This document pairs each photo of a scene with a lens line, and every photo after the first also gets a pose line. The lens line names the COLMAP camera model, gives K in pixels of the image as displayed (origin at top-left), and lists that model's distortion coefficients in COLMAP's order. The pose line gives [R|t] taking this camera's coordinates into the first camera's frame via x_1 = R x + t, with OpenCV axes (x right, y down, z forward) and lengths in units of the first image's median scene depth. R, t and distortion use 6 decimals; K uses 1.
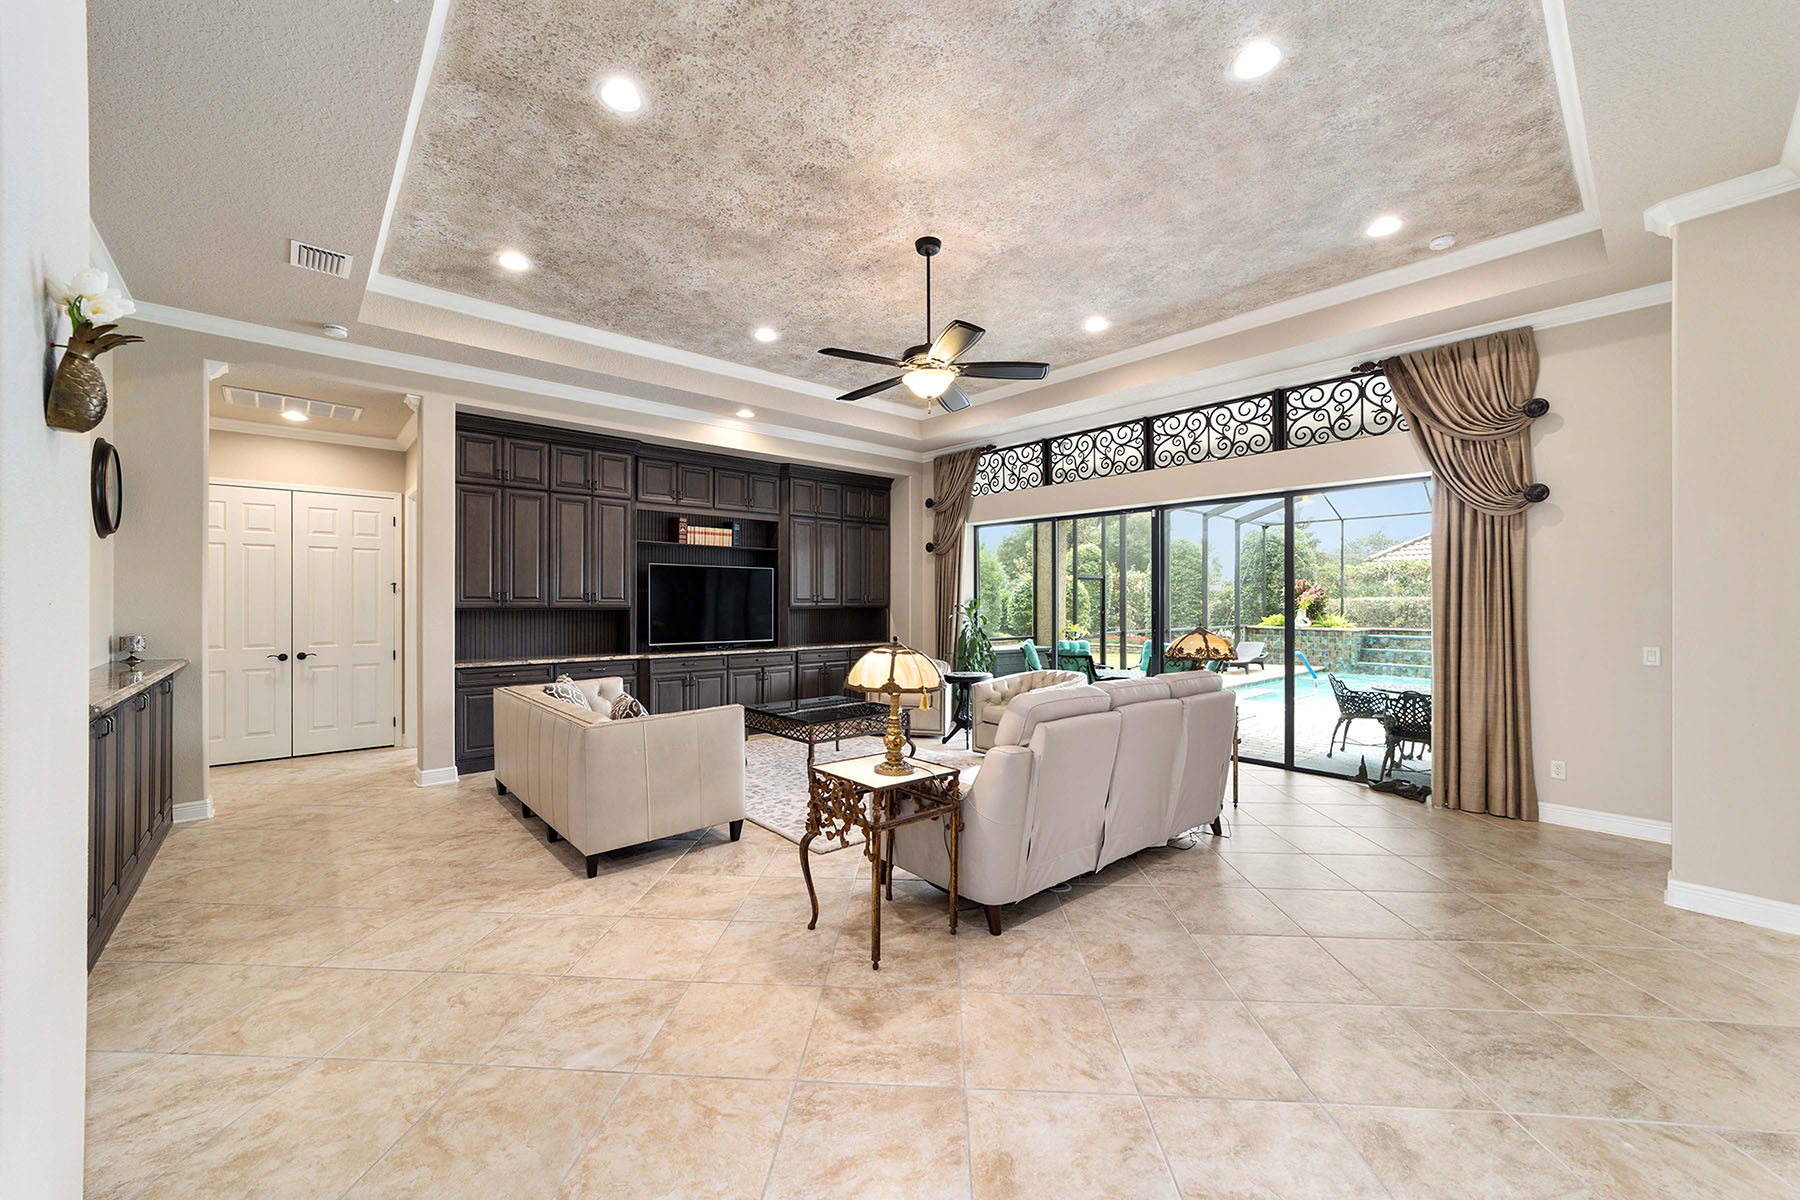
lens RADIAL K [[691.2, 0, 891.5], [0, 691.2, 602.3], [0, 0, 1]] dist [-0.017736, 0.009509]
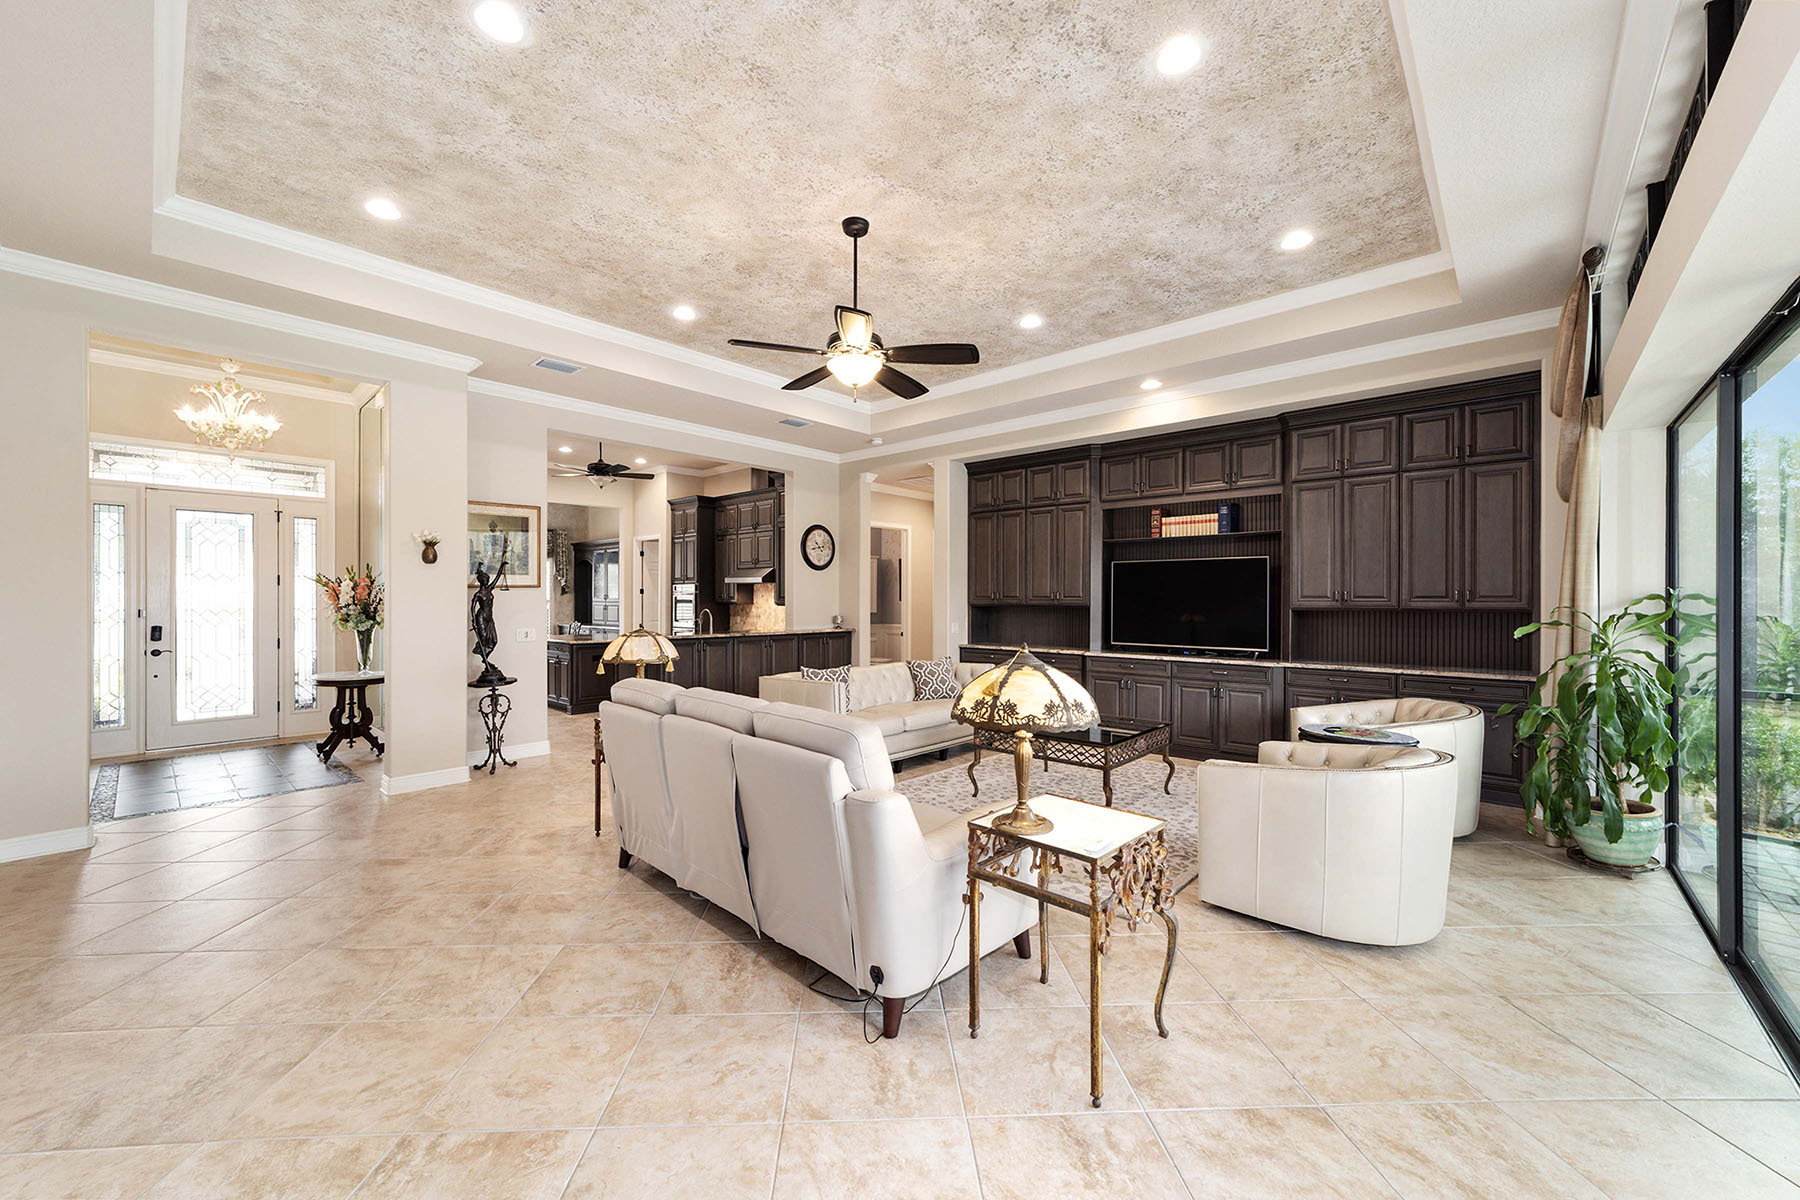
lens RADIAL K [[691.2, 0, 891.5], [0, 691.2, 602.3], [0, 0, 1]] dist [-0.017736, 0.009509]
pose [[0.107027, 0.003502, -0.994250, 0.620237], [-0.002853, 0.999991, 0.003216, -0.000009], [0.994252, 0.002492, 0.107036, 0.583073]]
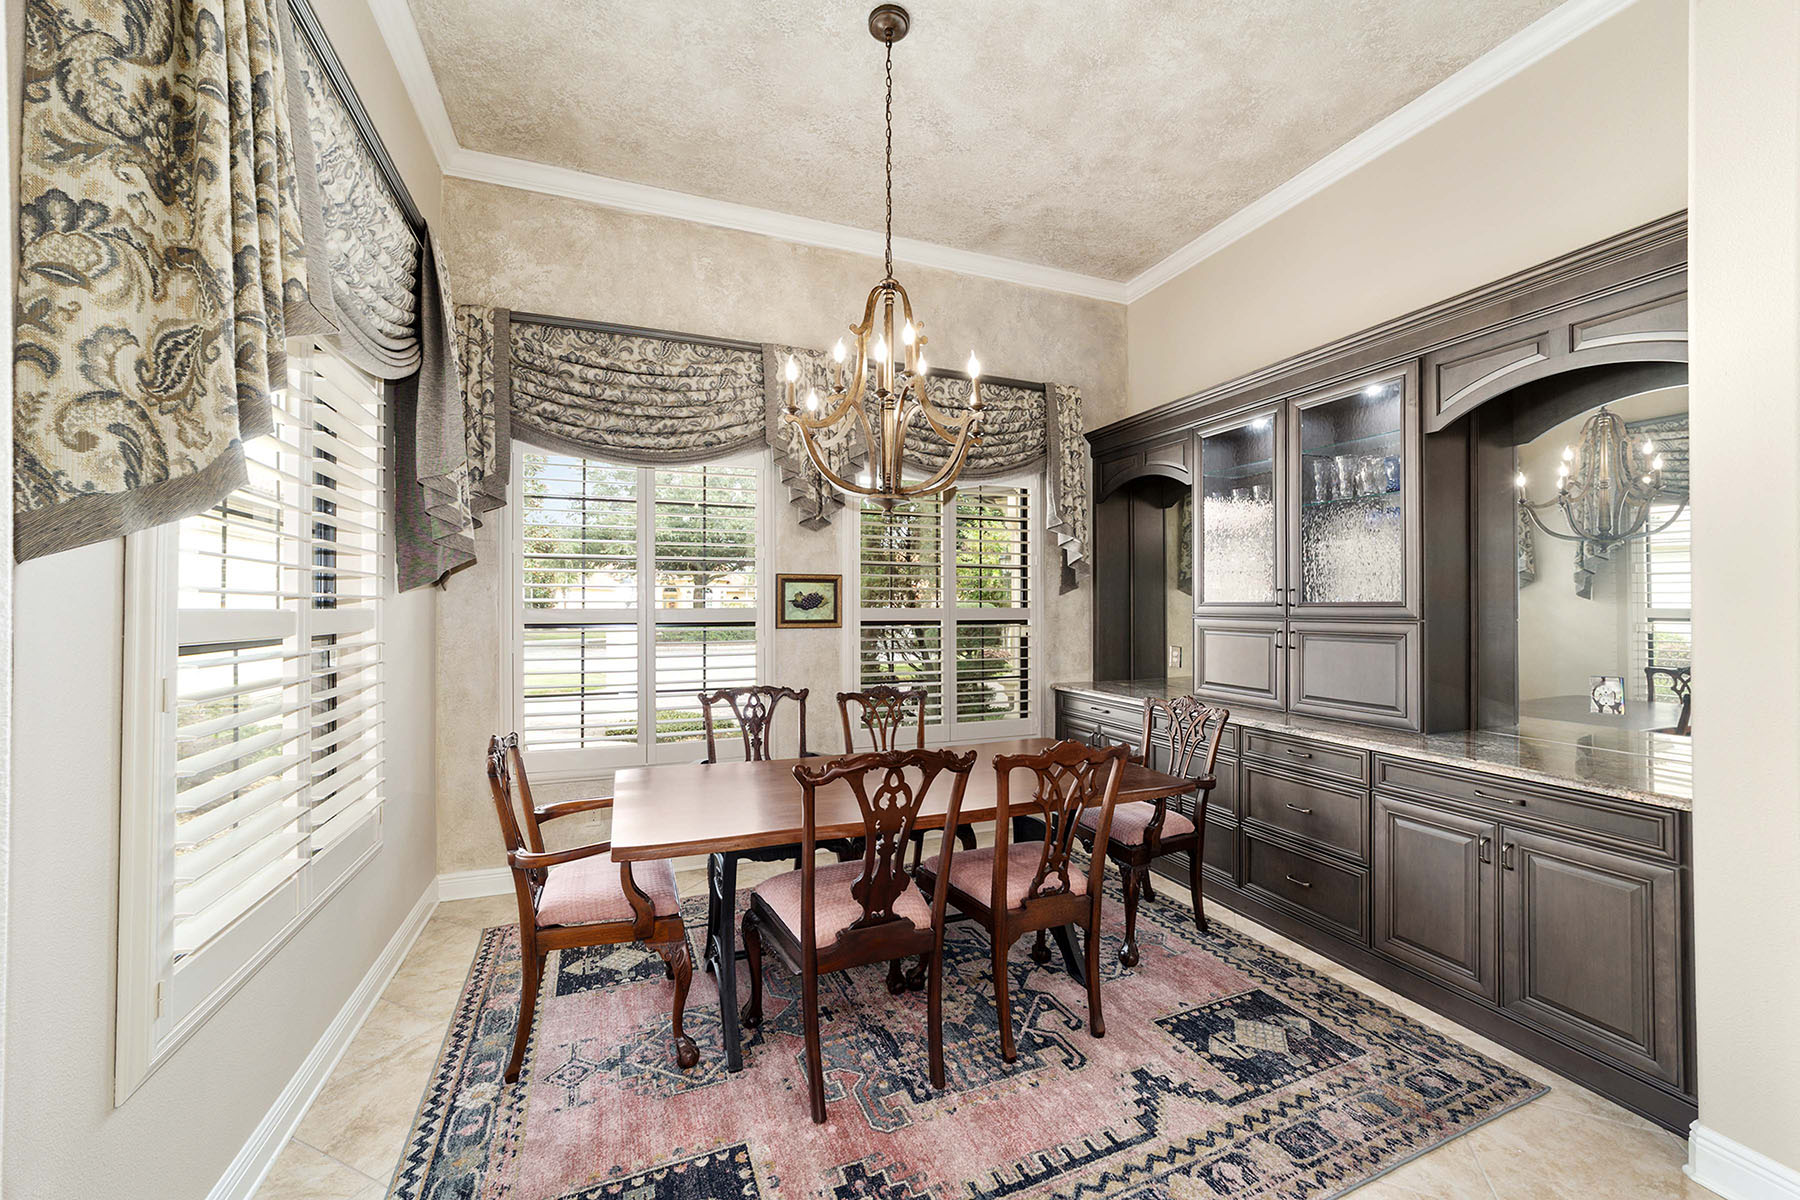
lens RADIAL K [[697.2, 0, 894.1], [0, 697.2, 602.1], [0, 0, 1]] dist [-0.019823, 0.009123]
pose [[-0.343206, -0.006658, -0.939236, -0.871985], [-0.002443, 0.999978, -0.006196, 0.001076], [0.939257, 0.000168, -0.343215, -0.111375]]
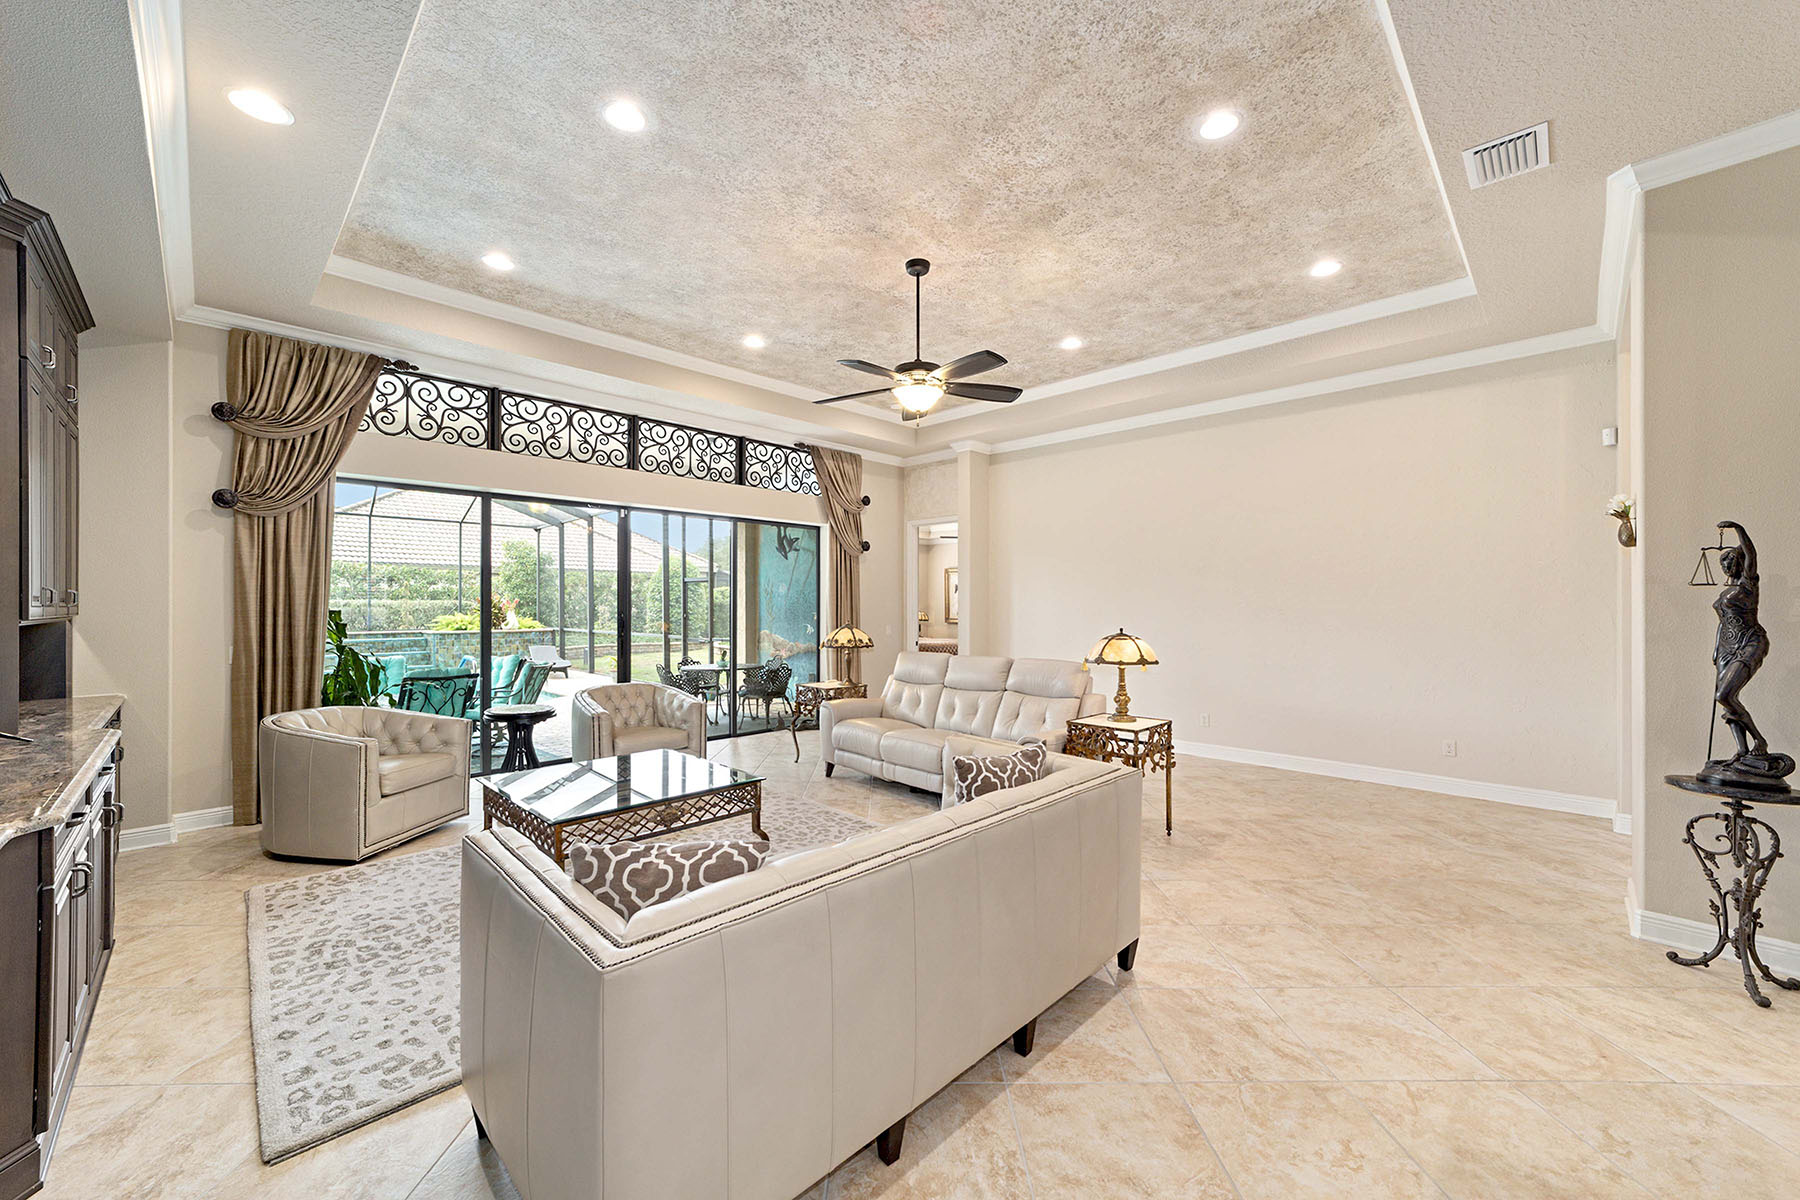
lens RADIAL K [[689.5, 0, 897.0], [0, 689.5, 605.0], [0, 0, 1]] dist [-0.032985, 0.014528]
pose [[-0.069433, -0.000165, 0.997587, -0.607048], [0.001340, 0.999999, 0.000259, -0.000198], [-0.997586, 0.001355, -0.069433, 0.678954]]
